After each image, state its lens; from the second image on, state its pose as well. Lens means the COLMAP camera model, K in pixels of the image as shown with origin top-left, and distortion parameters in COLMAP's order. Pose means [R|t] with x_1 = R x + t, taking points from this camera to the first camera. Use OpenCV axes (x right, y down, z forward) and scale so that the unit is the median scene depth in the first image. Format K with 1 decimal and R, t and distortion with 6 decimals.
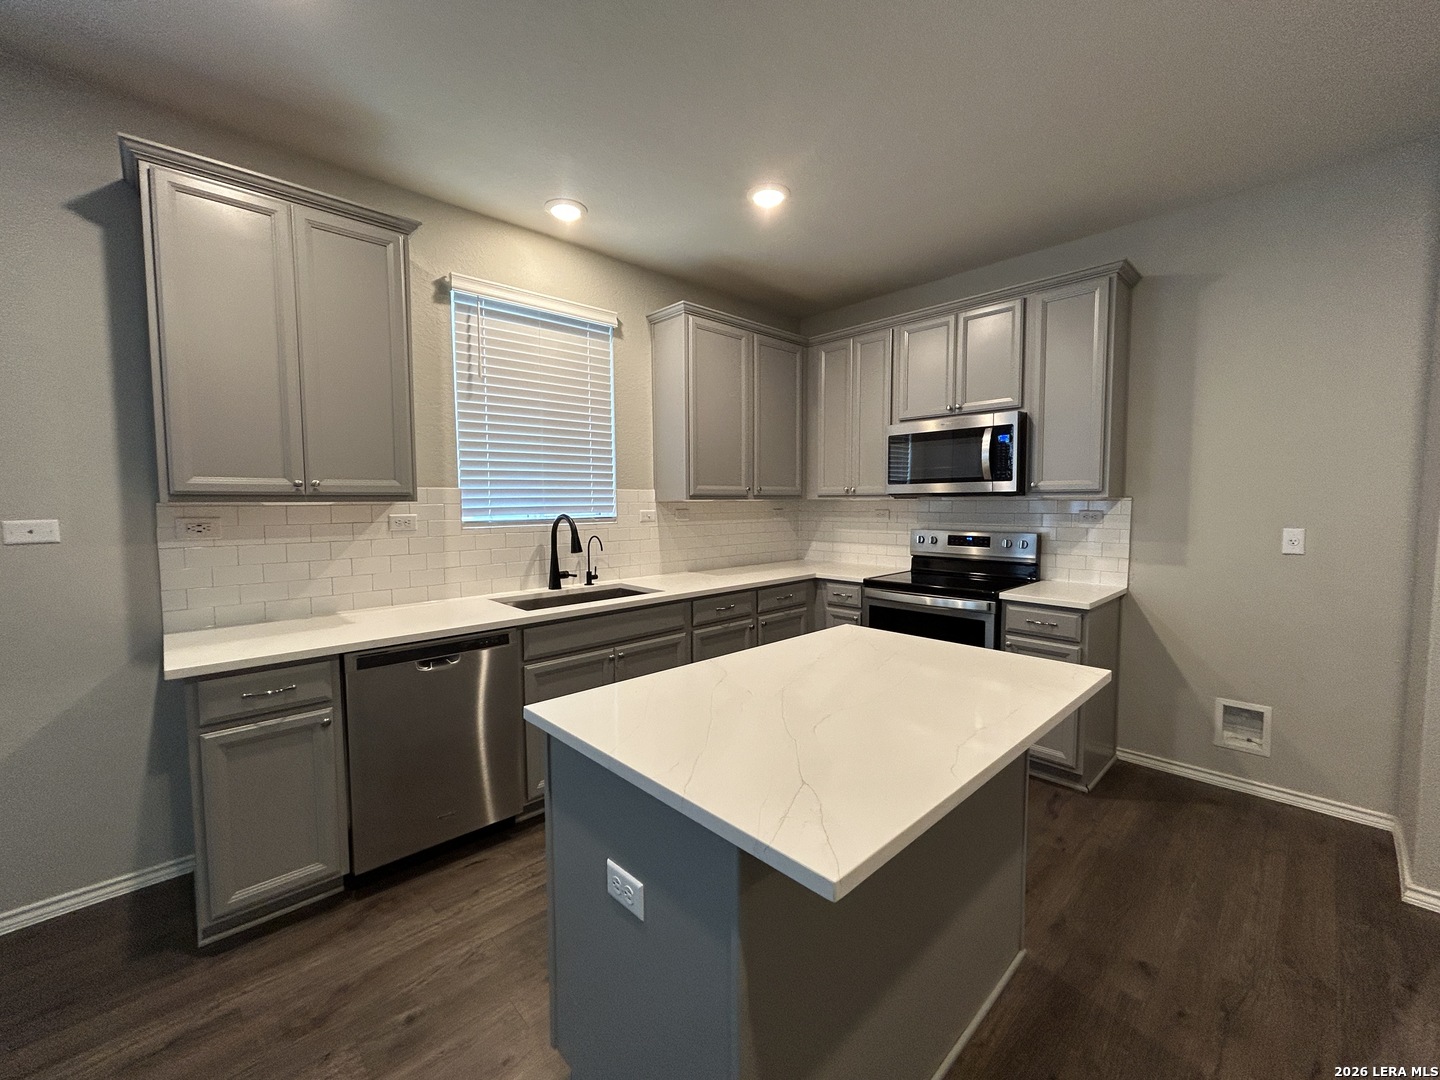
lens RADIAL K [[584.2, 0, 719.6], [0, 584.2, 536.8], [0, 0, 1]] dist [-0.000204, 0.000149]
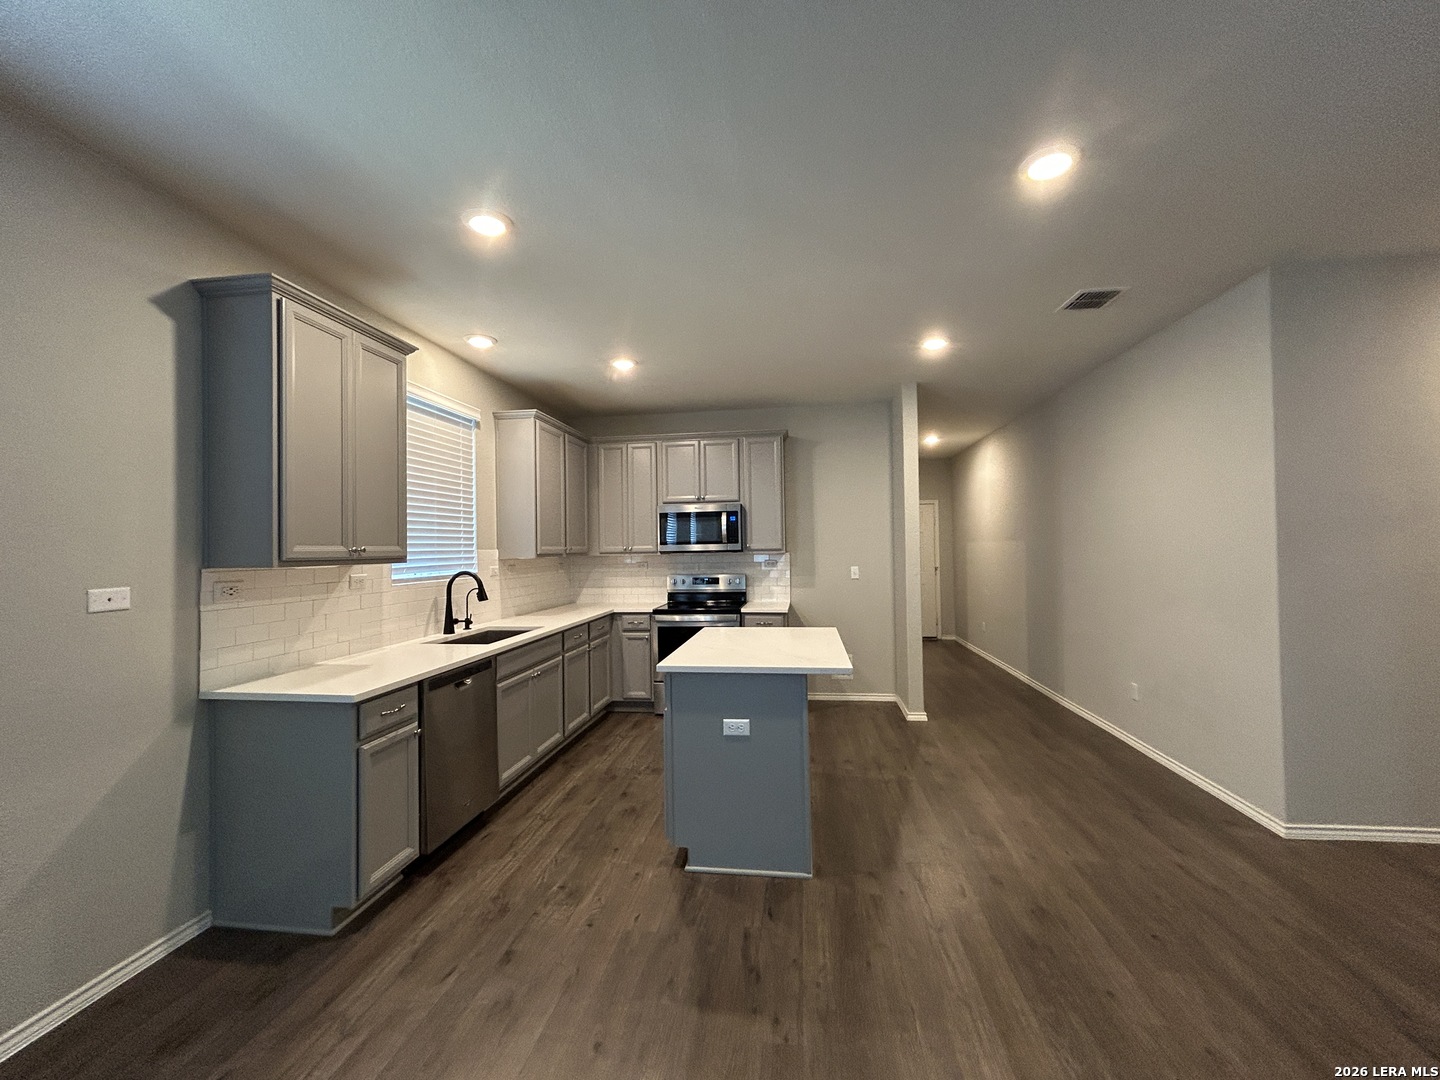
lens RADIAL K [[584.2, 0, 719.6], [0, 584.2, 536.8], [0, 0, 1]] dist [-0.000204, 0.000149]
pose [[0.783644, 0.005672, 0.621185, -0.607118], [0.050776, 0.996028, -0.073149, 0.007032], [-0.619132, 0.088864, 0.780243, -0.302341]]
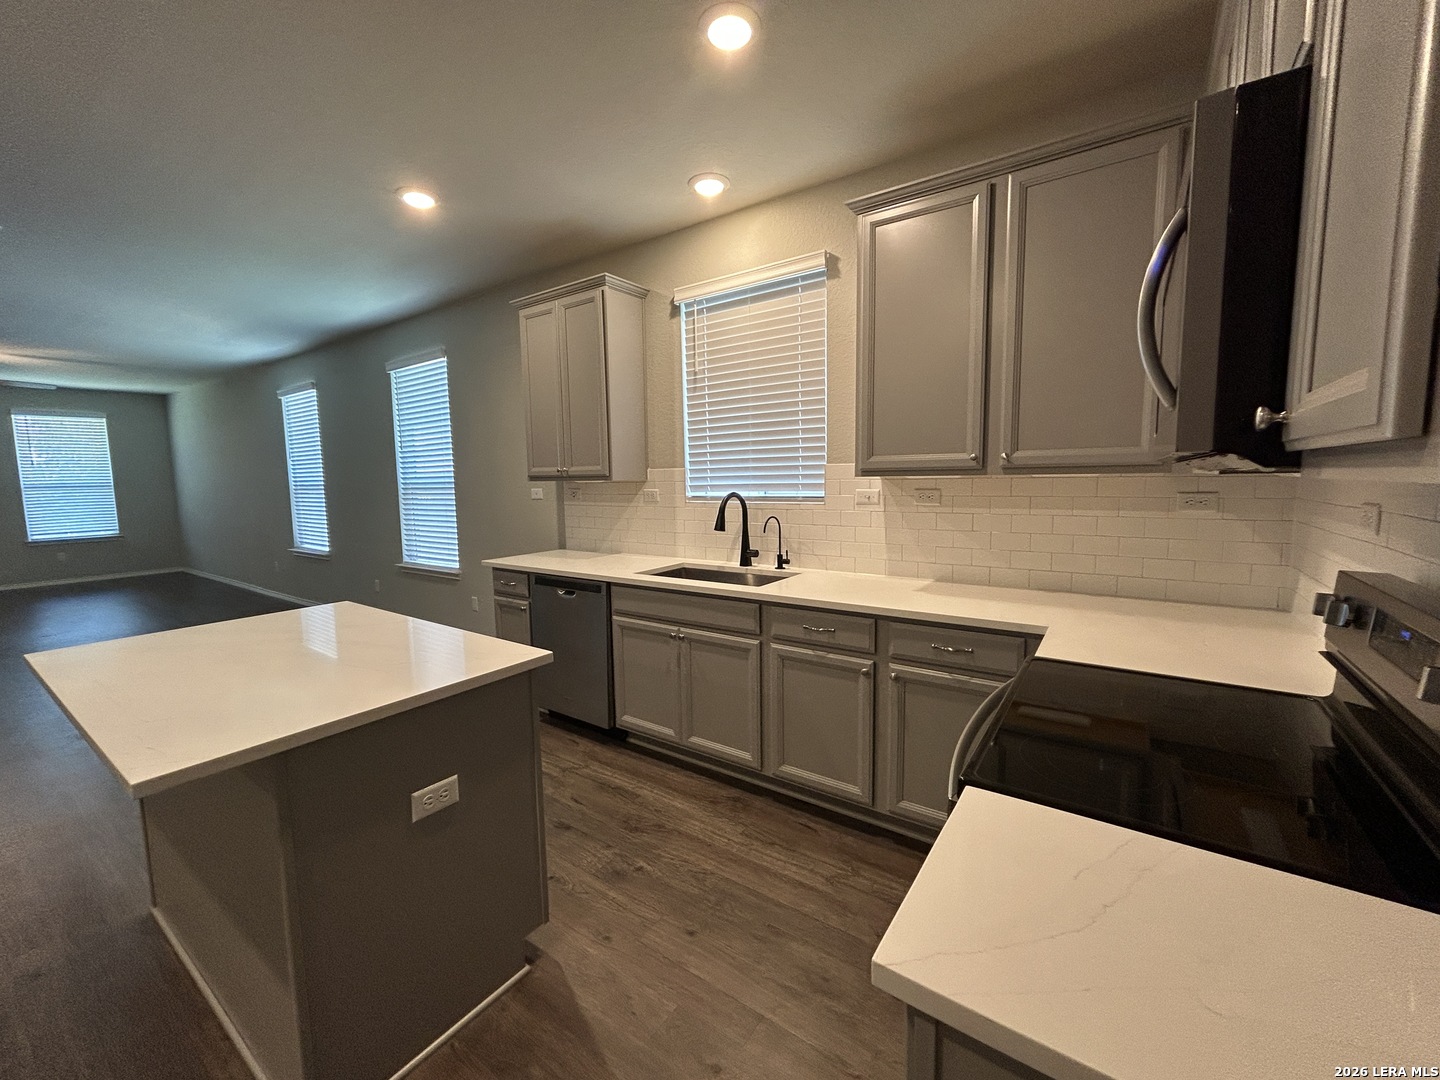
lens RADIAL K [[584.2, 0, 719.6], [0, 584.2, 536.8], [0, 0, 1]] dist [-0.000204, 0.000149]
pose [[0.201441, 0.102716, -0.974100, 0.707659], [-0.047093, 0.994352, 0.095113, -0.056186], [0.978368, 0.026714, 0.205140, 0.766004]]
